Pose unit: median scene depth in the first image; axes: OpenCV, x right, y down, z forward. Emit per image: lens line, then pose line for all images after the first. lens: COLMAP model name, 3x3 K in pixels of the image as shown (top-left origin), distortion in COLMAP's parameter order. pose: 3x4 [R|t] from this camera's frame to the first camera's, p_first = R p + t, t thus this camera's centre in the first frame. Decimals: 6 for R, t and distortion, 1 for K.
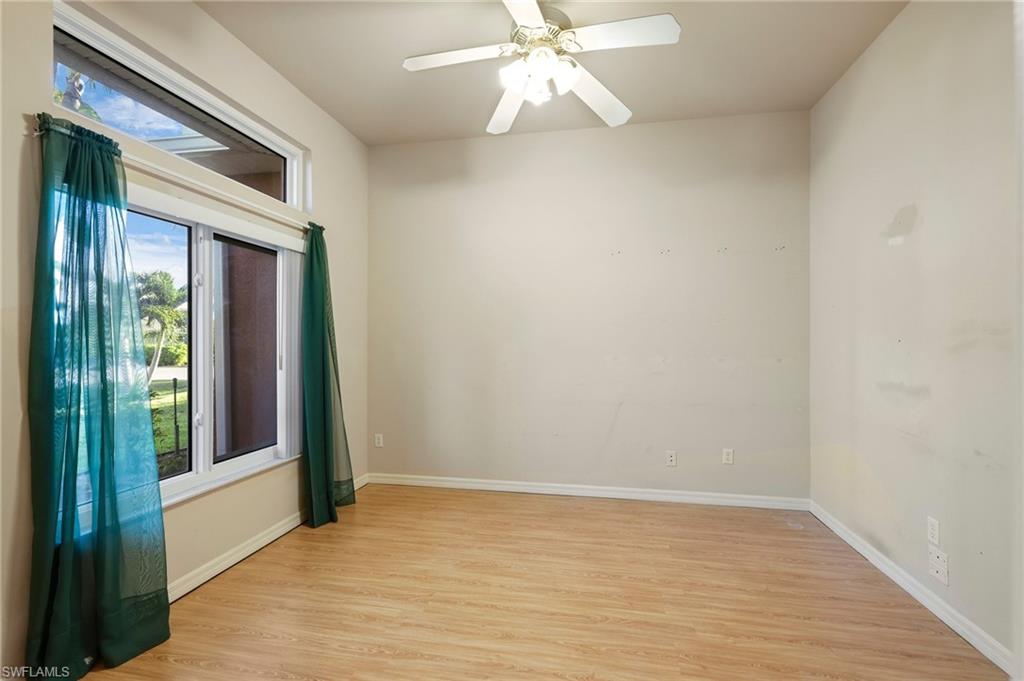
lens RADIAL K [[445.2, 0, 512.2], [0, 445.2, 340.6], [0, 0, 1]] dist [-0.003755, -0.001024]
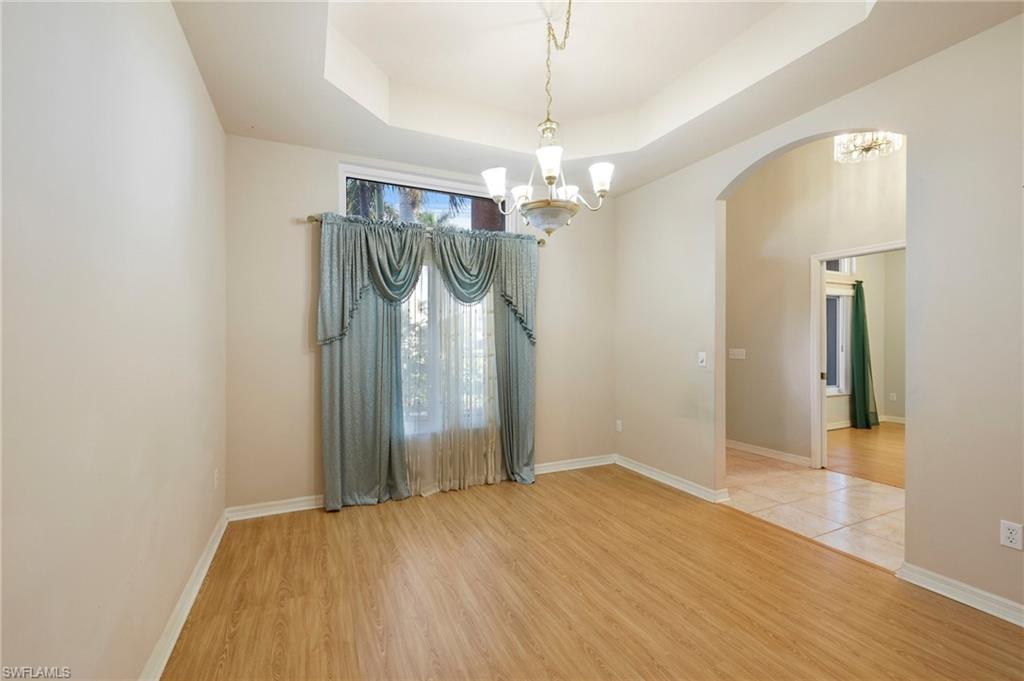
lens RADIAL K [[445.2, 0, 512.8], [0, 445.2, 341.3], [0, 0, 1]] dist [-0.003755, -0.001024]
pose [[0.575243, -0.000033, -0.817983, 0.314801], [0.001180, 0.999999, 0.000789, 0.011029], [0.817982, -0.001419, 0.575242, -1.490754]]
